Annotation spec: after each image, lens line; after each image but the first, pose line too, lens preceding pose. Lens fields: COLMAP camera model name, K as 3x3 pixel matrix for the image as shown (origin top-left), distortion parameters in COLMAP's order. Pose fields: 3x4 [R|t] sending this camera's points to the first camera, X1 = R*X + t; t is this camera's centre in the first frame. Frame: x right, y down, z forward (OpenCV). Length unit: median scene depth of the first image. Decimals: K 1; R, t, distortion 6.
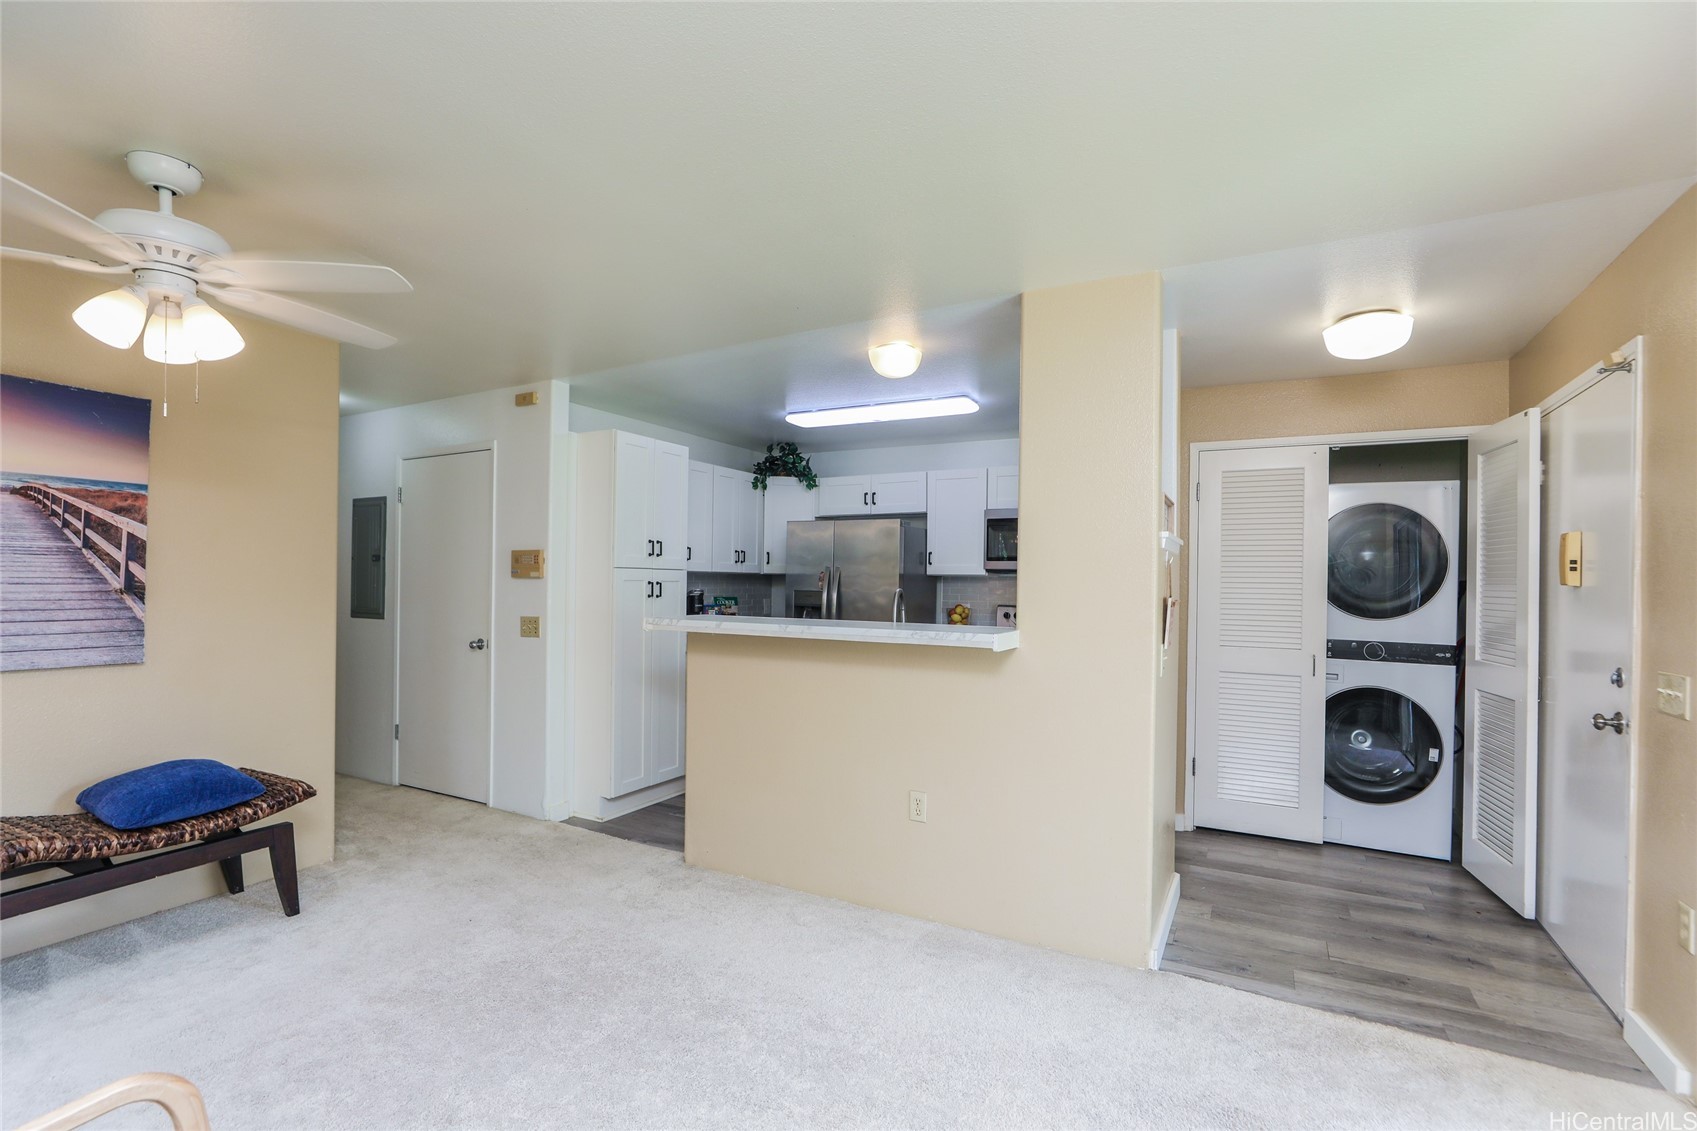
lens RADIAL K [[788.9, 0, 851.1], [0, 788.9, 578.1], [0, 0, 1]] dist [-0.001684, 0.000171]
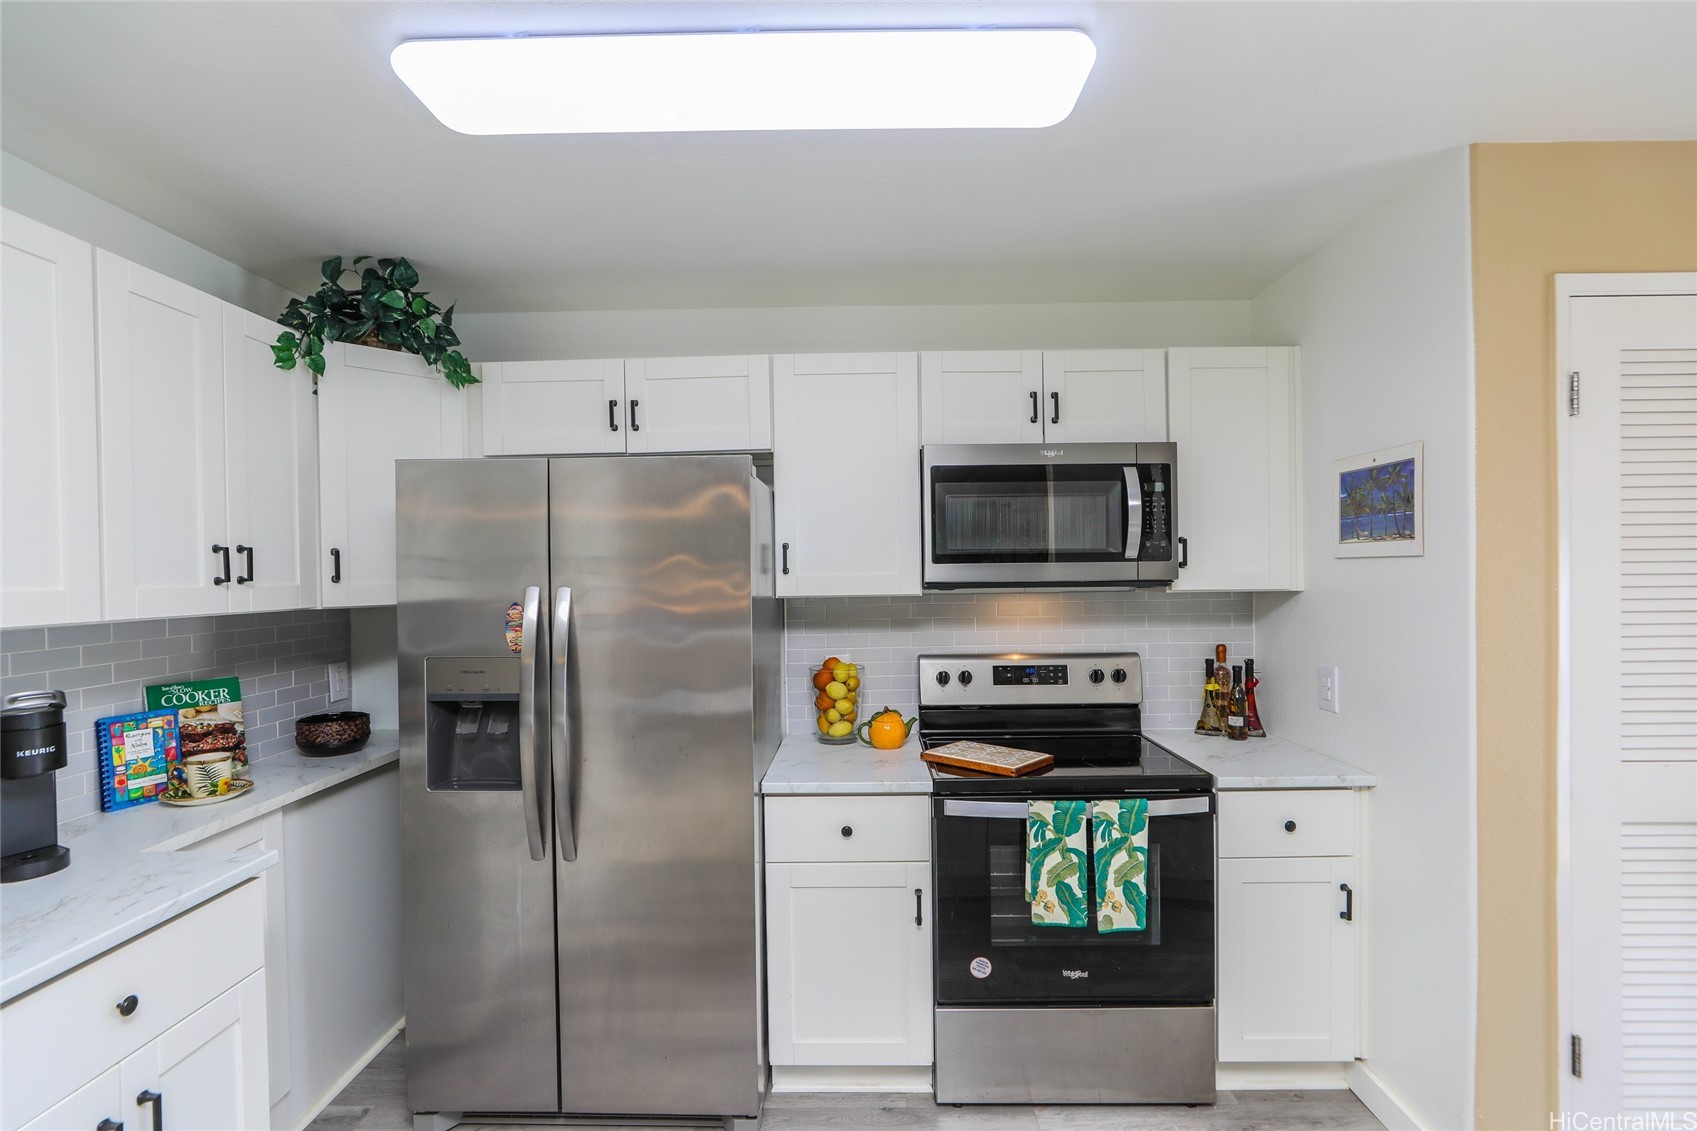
lens RADIAL K [[788.9, 0, 851.1], [0, 788.9, 578.1], [0, 0, 1]] dist [-0.001684, 0.000171]
pose [[0.889586, -0.028565, 0.455873, -0.060207], [0.021732, 0.999559, 0.020224, -0.021482], [-0.456250, -0.008084, 0.889815, 0.571224]]
